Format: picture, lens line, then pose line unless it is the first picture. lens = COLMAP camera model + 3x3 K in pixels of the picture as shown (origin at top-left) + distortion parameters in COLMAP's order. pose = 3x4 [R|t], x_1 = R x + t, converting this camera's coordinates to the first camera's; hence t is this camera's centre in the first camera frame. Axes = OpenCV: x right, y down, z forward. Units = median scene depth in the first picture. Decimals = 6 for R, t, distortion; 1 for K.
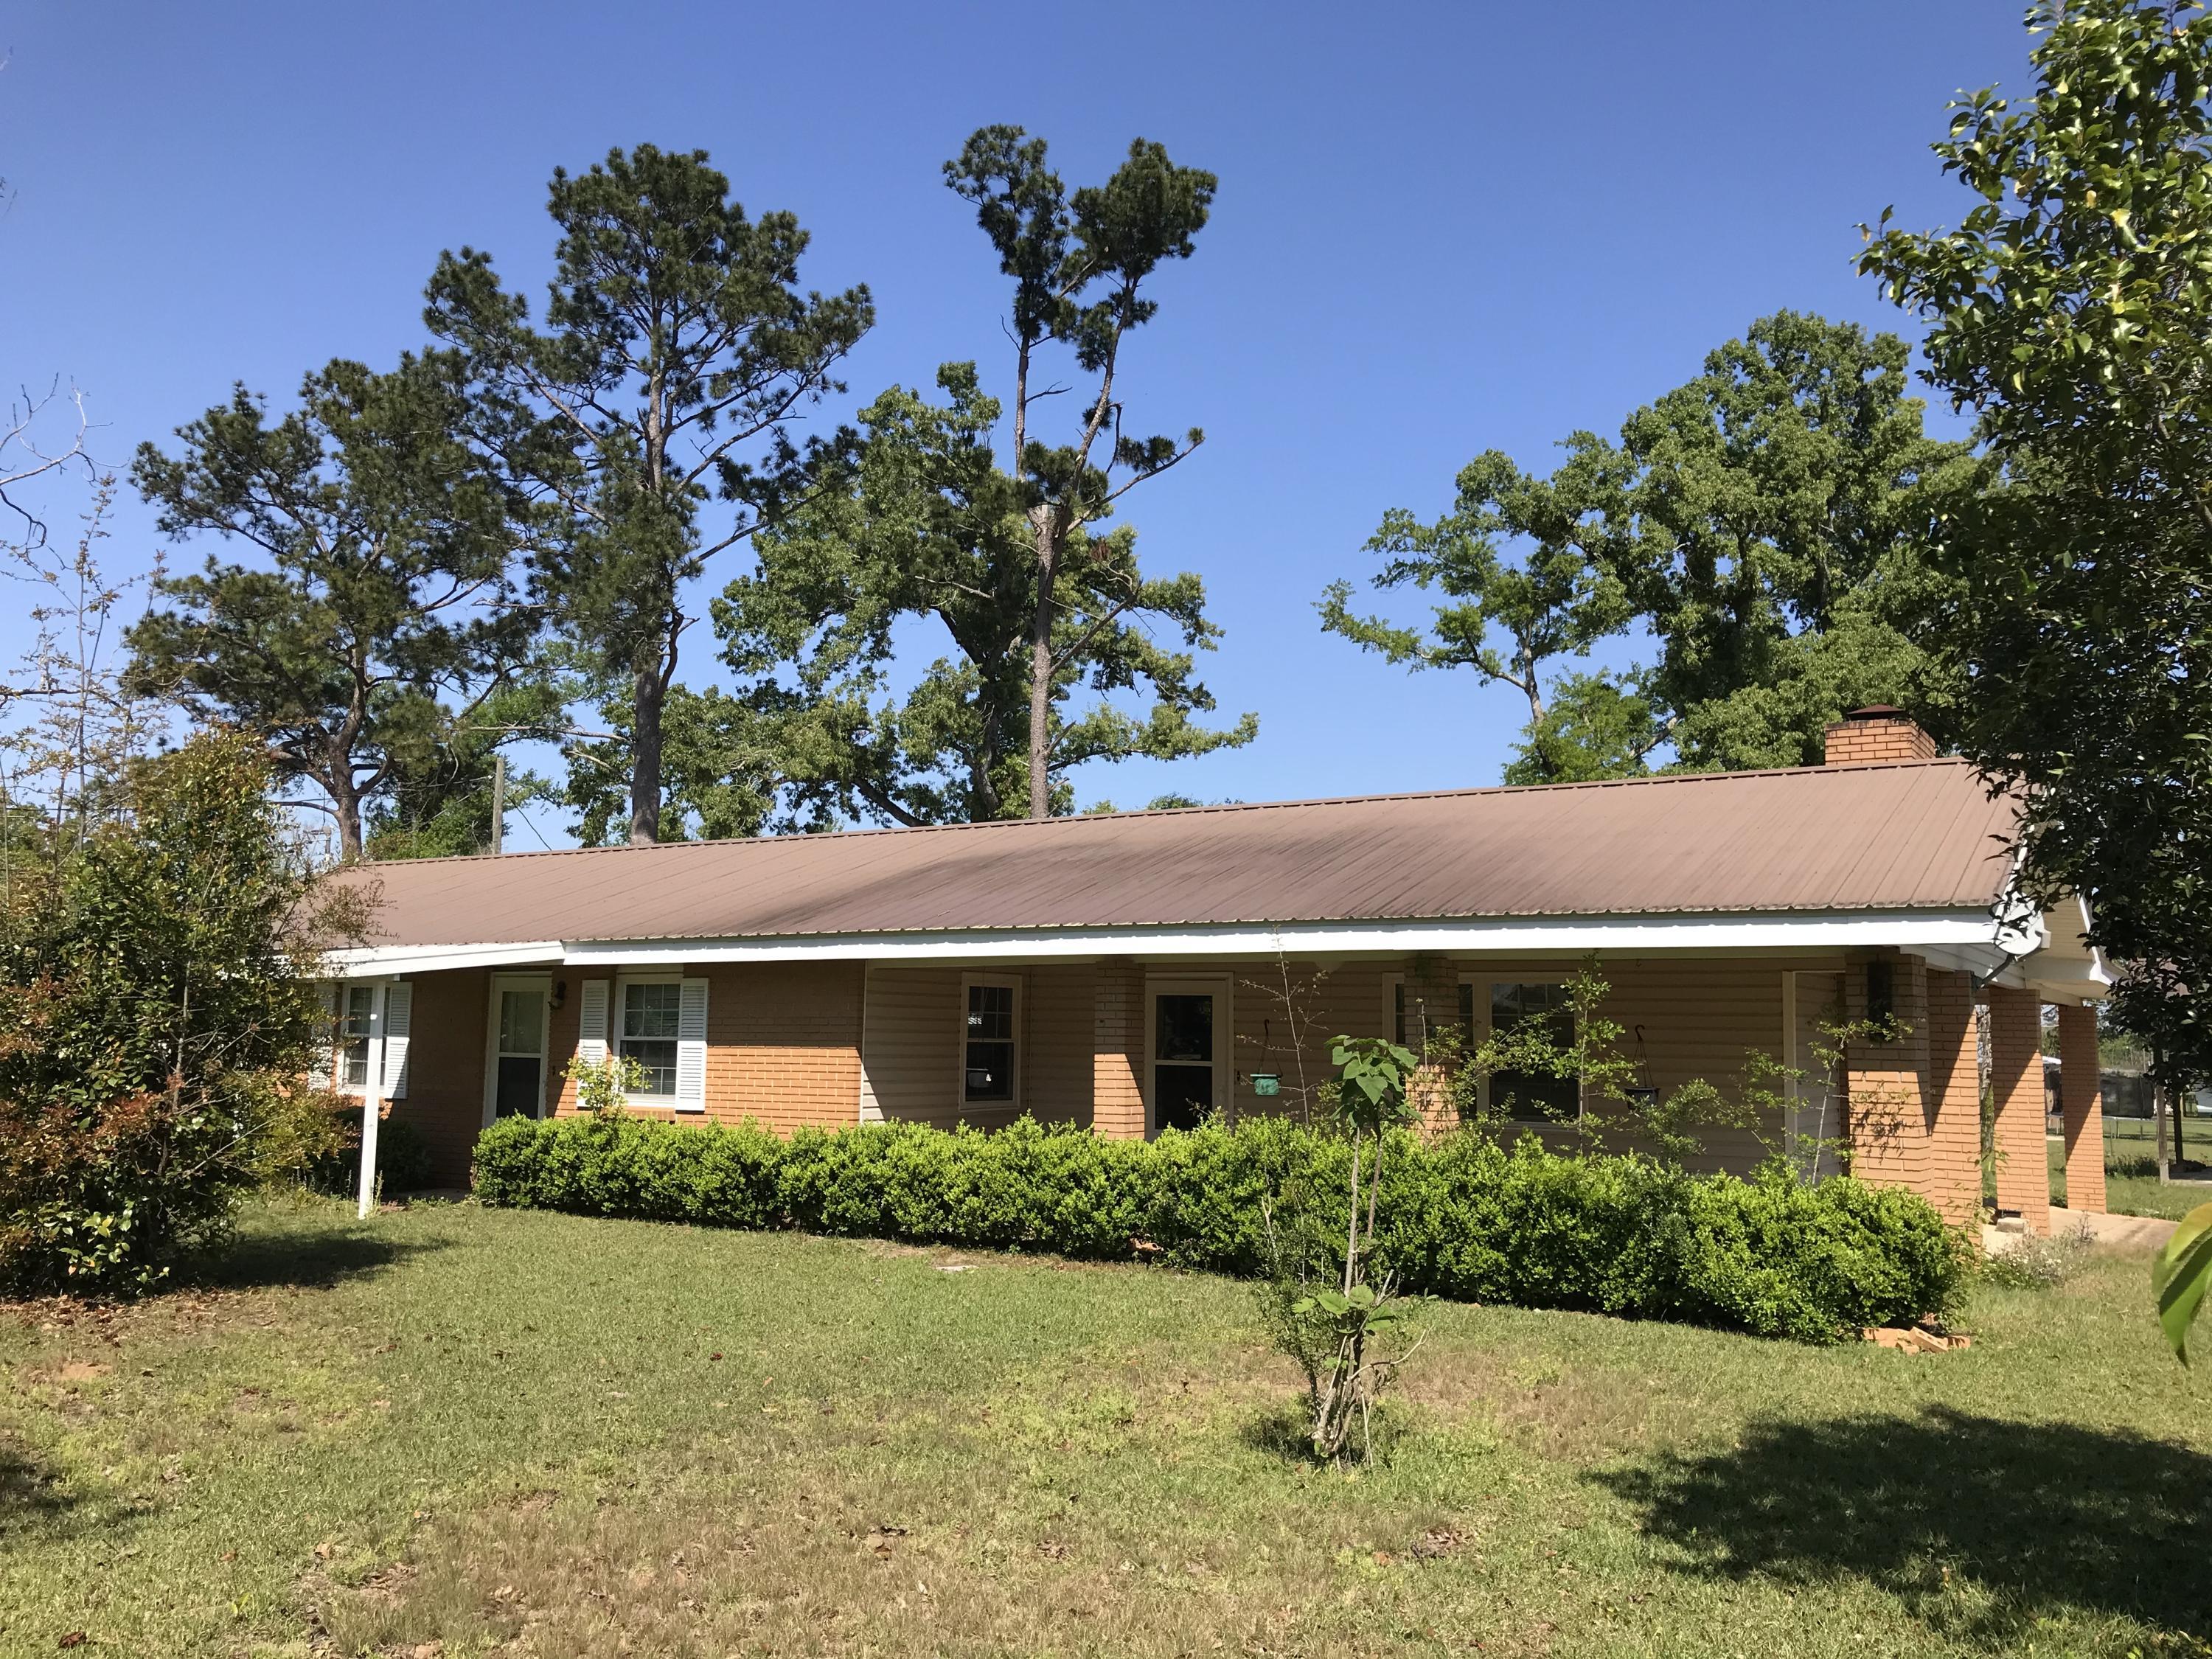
lens RADIAL K [[1796.2, 0, 1108.7], [0, 1796.2, 841.1], [0, 0, 1]] dist [0.009574, -0.013012]
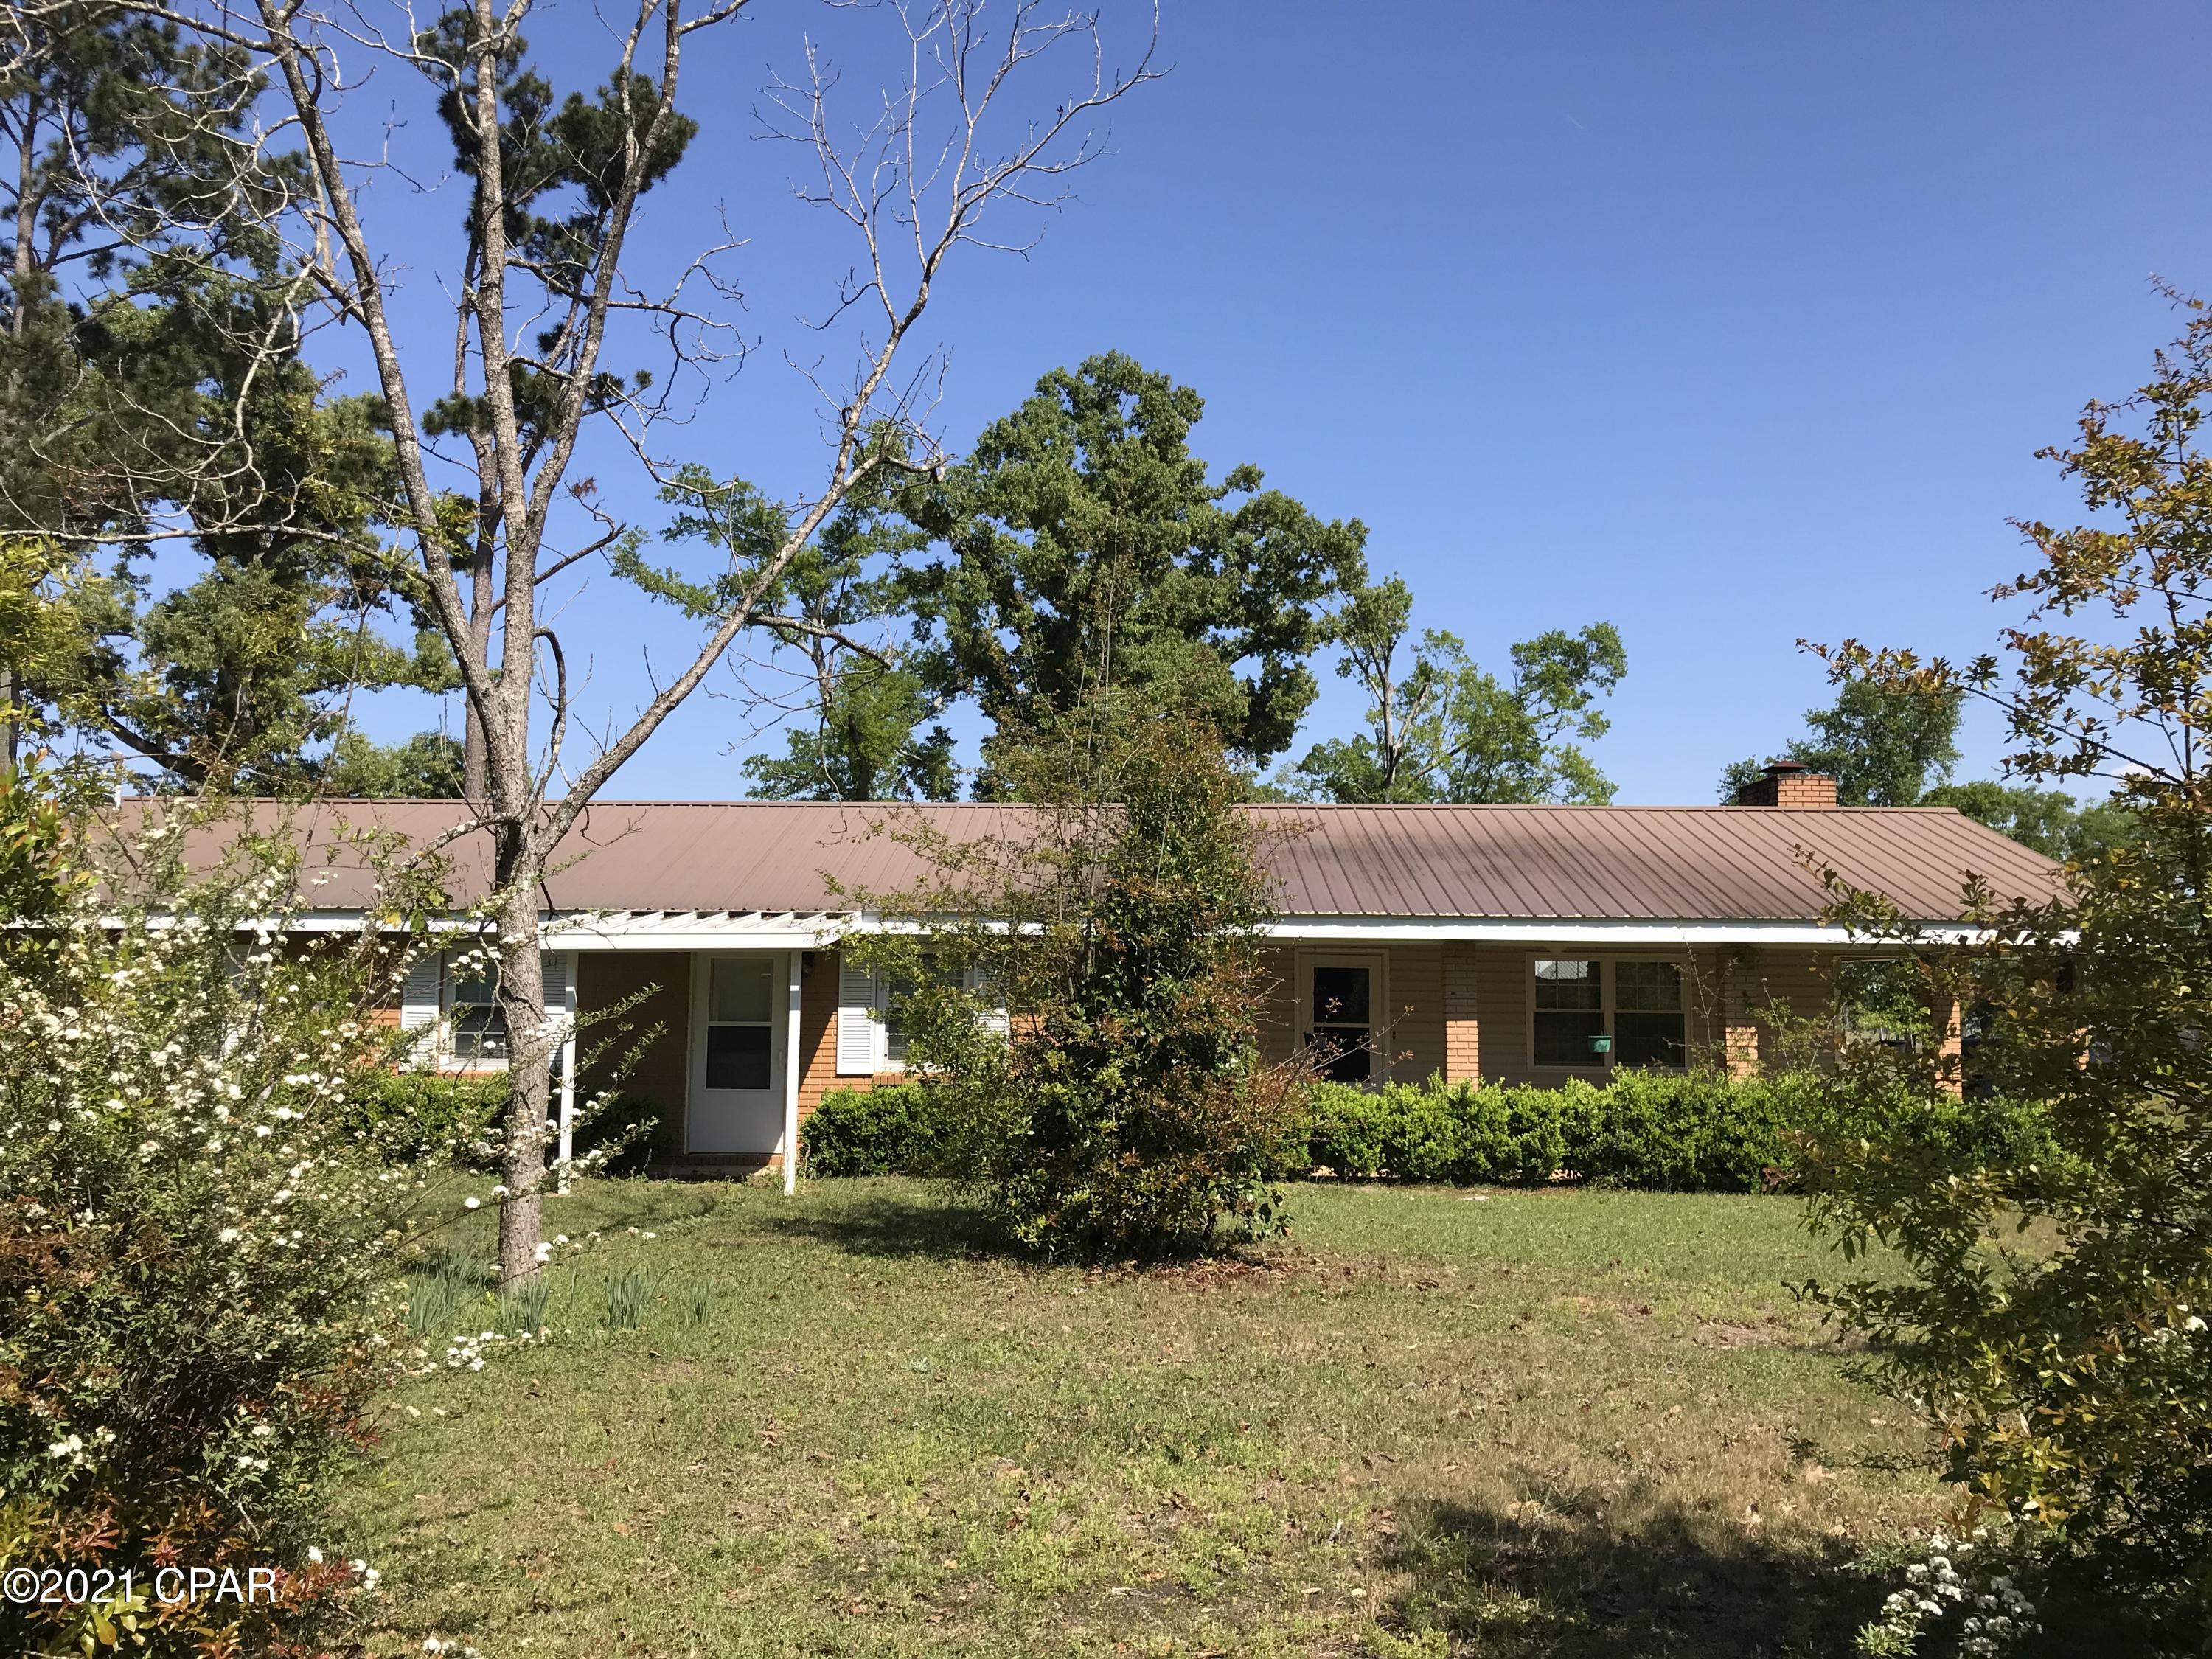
lens RADIAL K [[1796.2, 0, 1113.0], [0, 1796.2, 819.6], [0, 0, 1]] dist [0.009574, -0.013012]
pose [[0.851856, 0.046551, 0.521704, -0.205921], [-0.055543, 0.998455, 0.001602, -0.001583], [-0.520823, -0.030341, 0.853125, 0.021435]]
